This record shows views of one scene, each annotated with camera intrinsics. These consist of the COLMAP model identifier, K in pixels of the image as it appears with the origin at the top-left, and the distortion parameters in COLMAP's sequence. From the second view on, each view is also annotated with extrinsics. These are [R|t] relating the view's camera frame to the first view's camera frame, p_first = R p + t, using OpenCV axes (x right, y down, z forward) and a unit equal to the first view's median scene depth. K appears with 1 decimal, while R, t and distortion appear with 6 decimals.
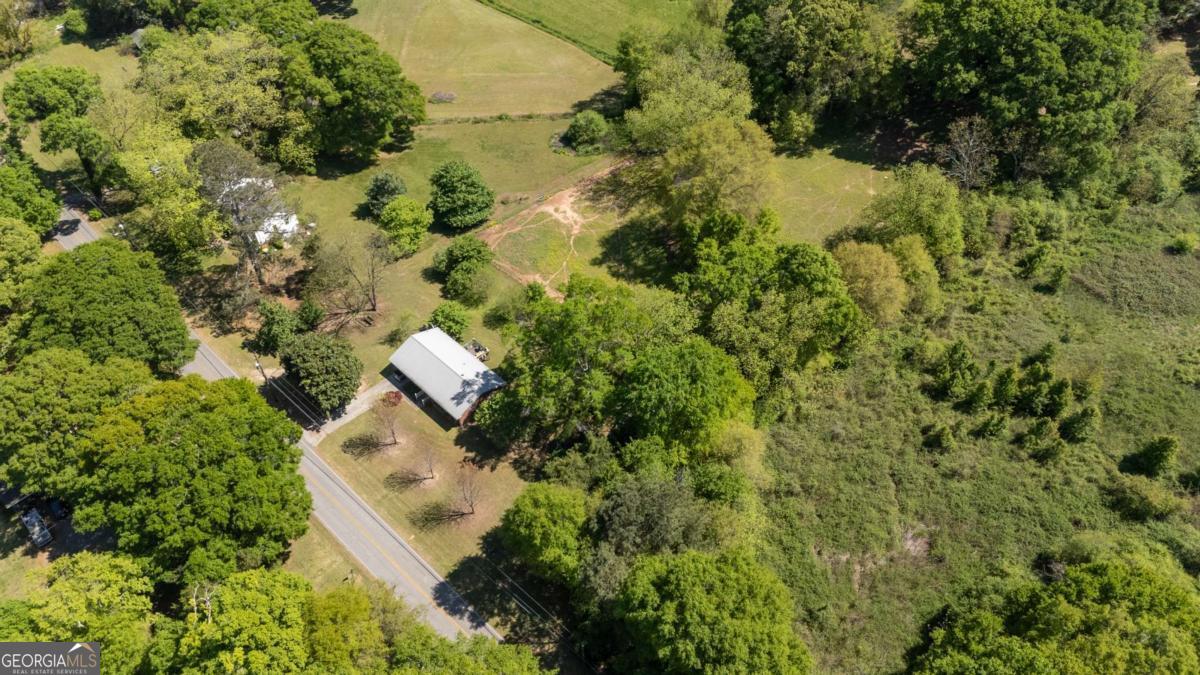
lens RADIAL K [[851.0, 0, 604.8], [0, 851.0, 336.4], [0, 0, 1]] dist [0.048241, -0.002973]
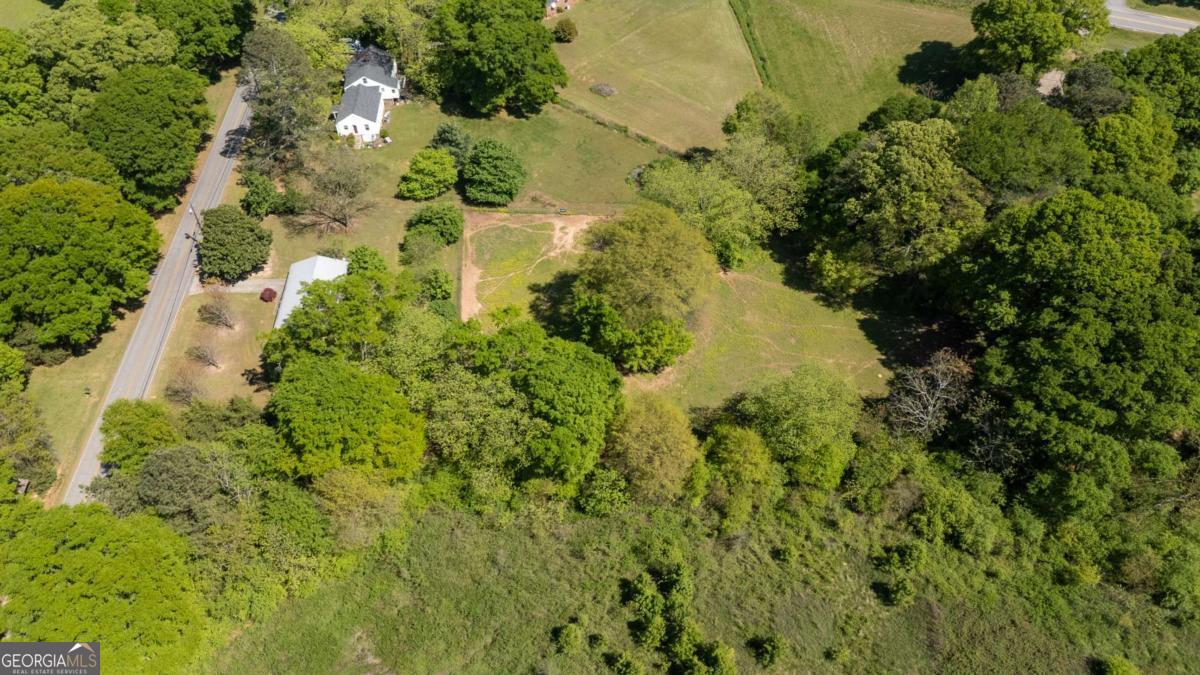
lens RADIAL K [[851.0, 0, 604.8], [0, 851.0, 336.4], [0, 0, 1]] dist [0.048241, -0.002973]
pose [[0.748605, 0.501816, -0.433325, 0.475941], [-0.498084, 0.857023, 0.132002, -0.198927], [0.437610, 0.117014, 0.891518, 0.166602]]
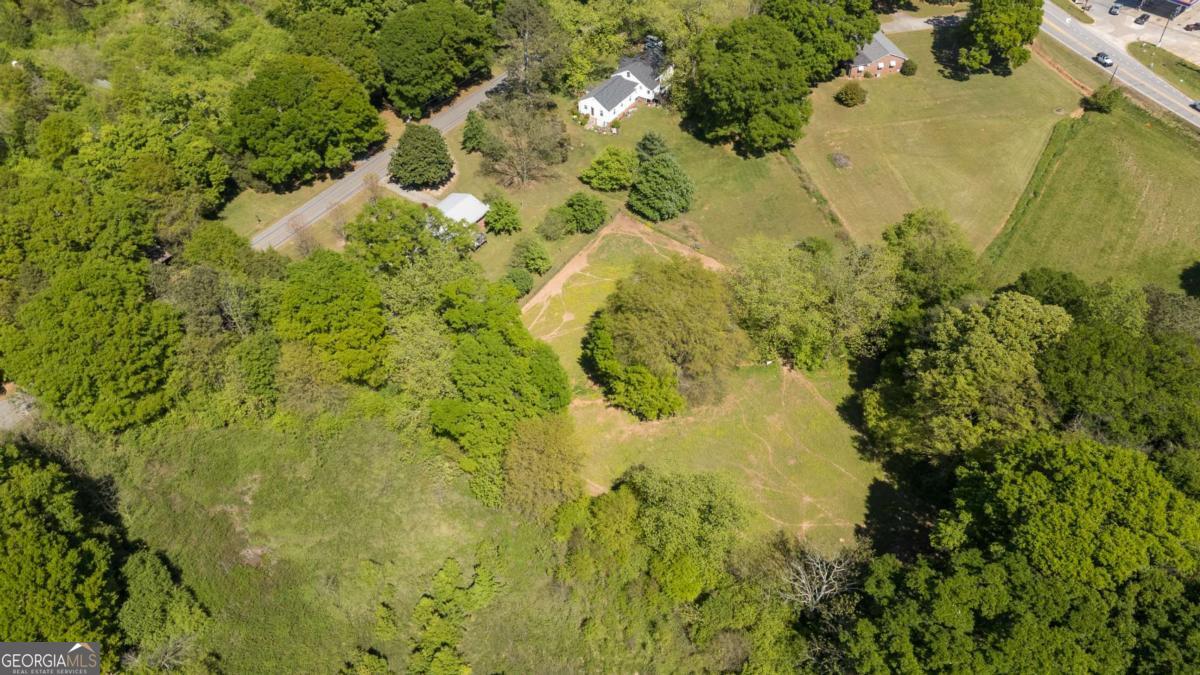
lens RADIAL K [[856.1, 0, 619.7], [0, 856.1, 337.5], [0, 0, 1]] dist [0.061812, -0.001252]
pose [[0.209667, 0.715150, -0.666783, 0.662450], [-0.730509, 0.567854, 0.379340, -0.427732], [0.649921, 0.407556, 0.641484, 0.359867]]
